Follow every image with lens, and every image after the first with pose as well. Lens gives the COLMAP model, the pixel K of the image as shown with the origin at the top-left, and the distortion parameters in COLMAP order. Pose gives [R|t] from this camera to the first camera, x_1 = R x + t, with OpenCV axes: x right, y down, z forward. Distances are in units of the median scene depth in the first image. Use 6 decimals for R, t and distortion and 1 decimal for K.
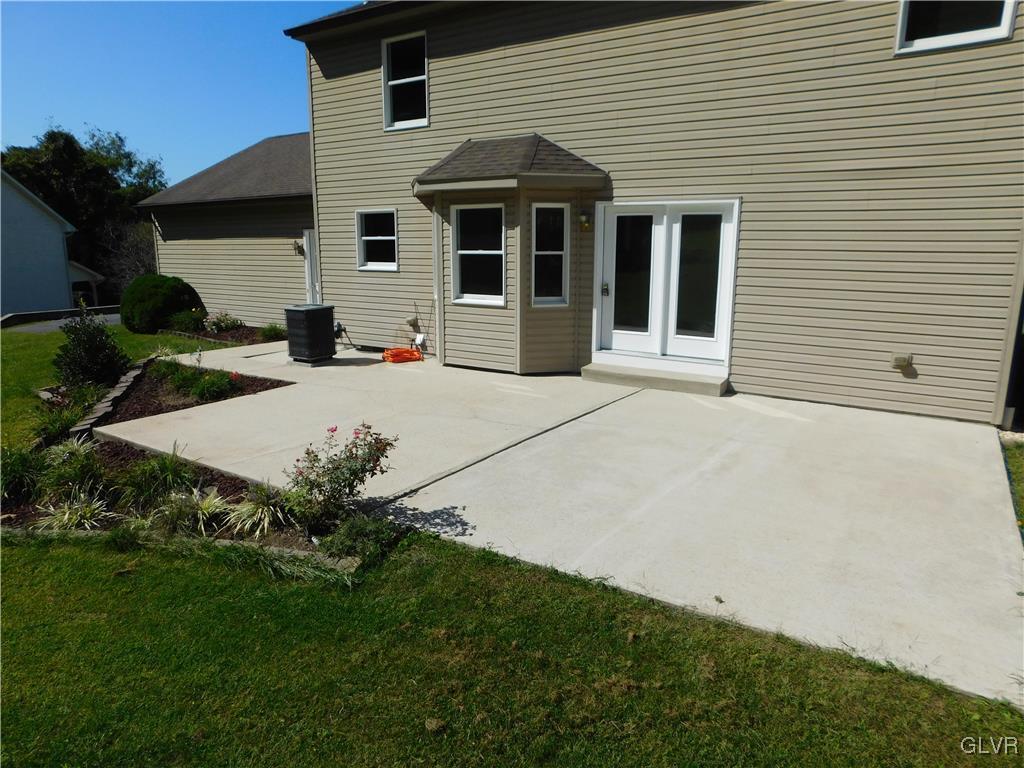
lens RADIAL K [[664.3, 0, 512.0], [0, 664.3, 384.0], [0, 0, 1]] dist [-0.076558, 0.054461]
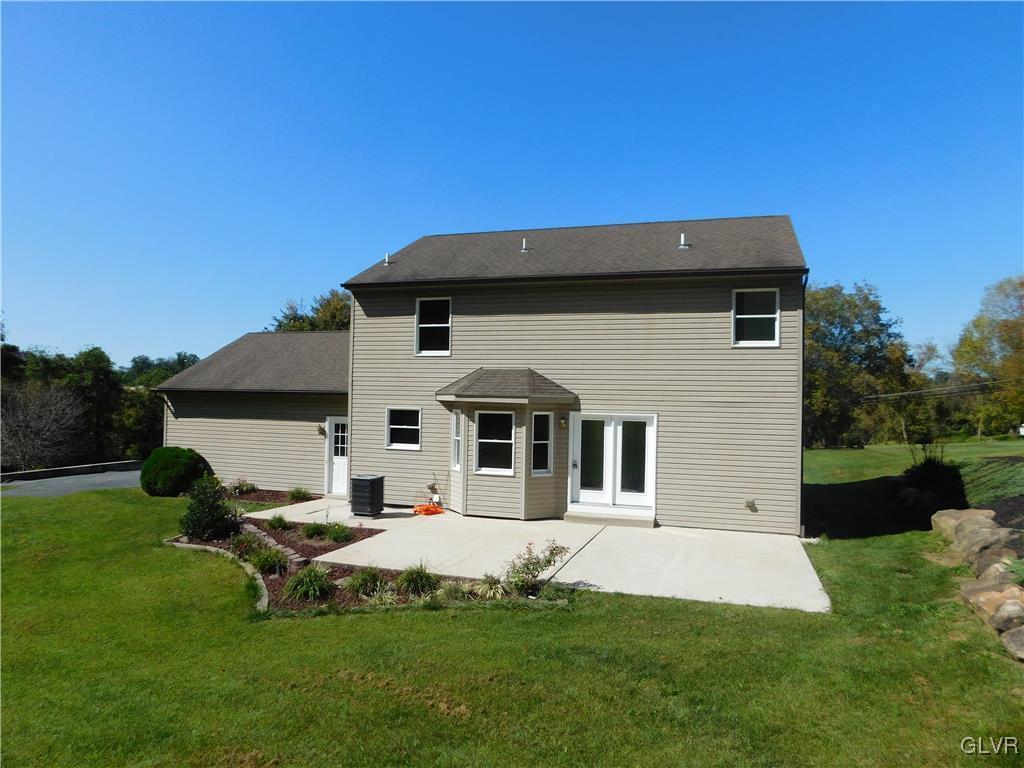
lens RADIAL K [[664.3, 0, 512.0], [0, 664.3, 384.0], [0, 0, 1]] dist [-0.076558, 0.054461]
pose [[0.964011, 0.023107, 0.264855, -0.436061], [0.038457, 0.973619, -0.224916, 0.022878], [-0.263065, 0.227007, 0.937691, -0.511882]]
